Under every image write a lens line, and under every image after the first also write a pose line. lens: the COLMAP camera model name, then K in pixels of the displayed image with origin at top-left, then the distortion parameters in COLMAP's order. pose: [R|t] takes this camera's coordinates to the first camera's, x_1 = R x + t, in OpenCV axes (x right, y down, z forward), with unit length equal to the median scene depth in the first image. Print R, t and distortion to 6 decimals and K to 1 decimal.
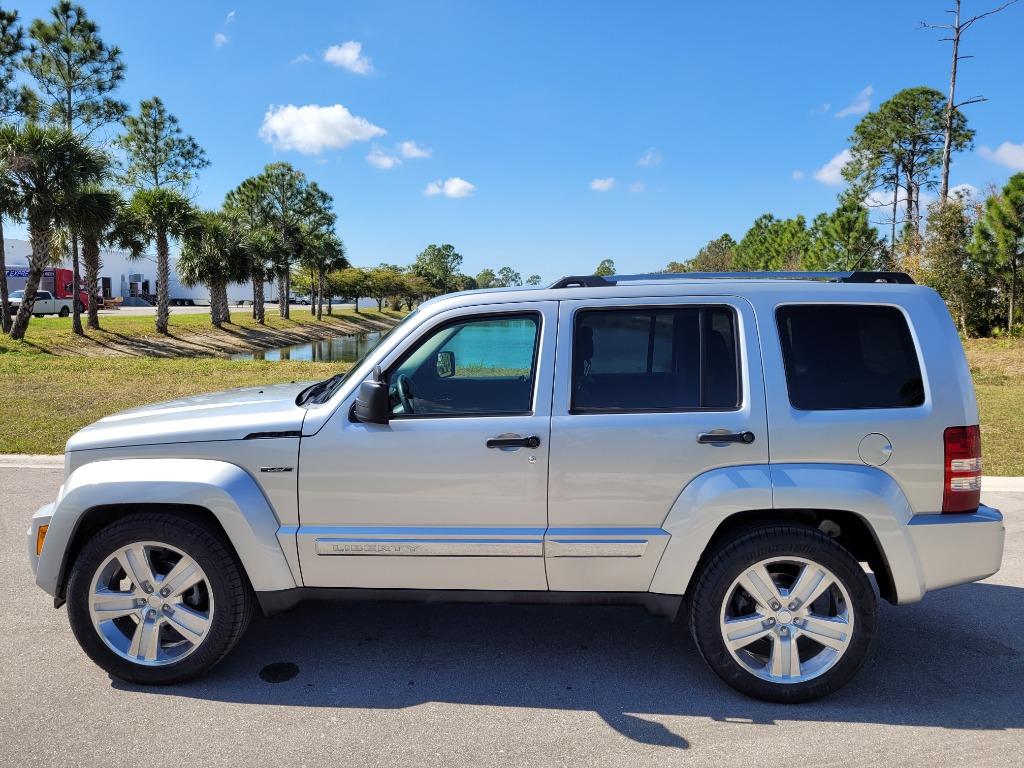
lens RADIAL K [[776.9, 0, 510.4], [0, 776.9, 386.9], [0, 0, 1]] dist [0.051546, -0.072106]
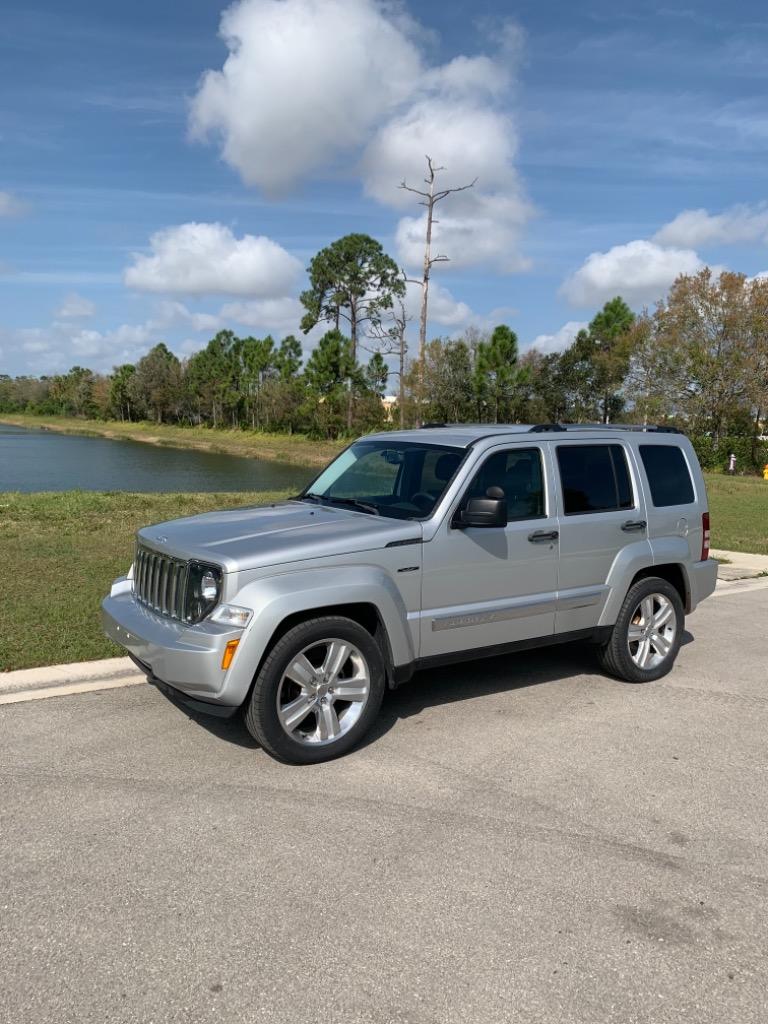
lens RADIAL K [[763.7, 0, 382.4], [0, 763.7, 512.9], [0, 0, 1]] dist [0.029501, -0.008537]
pose [[0.792589, -0.040468, 0.608412, -1.062071], [0.040167, 0.999093, 0.014128, -0.005830], [-0.608432, 0.013241, 0.793495, 0.029246]]
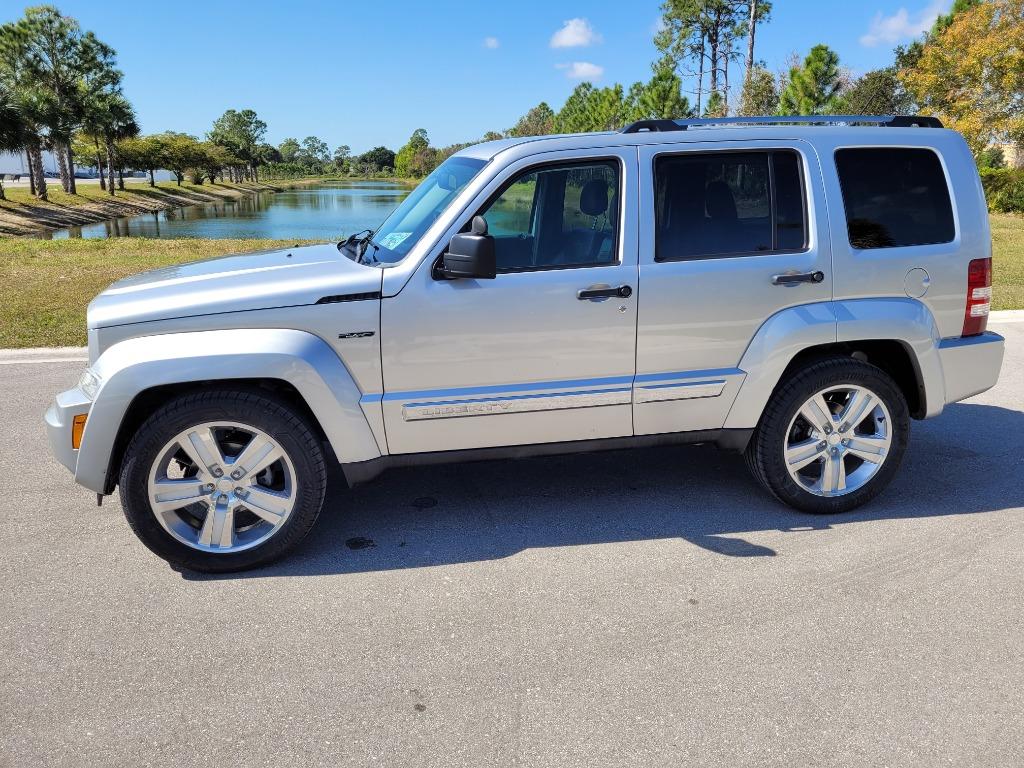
lens RADIAL K [[763.7, 0, 512.9], [0, 763.7, 379.7], [0, 0, 1]] dist [0.029501, -0.008537]
pose [[0.969460, -0.072559, 0.234272, -0.327254], [0.035967, 0.986968, 0.156848, 0.022153], [-0.242600, -0.143632, 0.959435, 0.073047]]
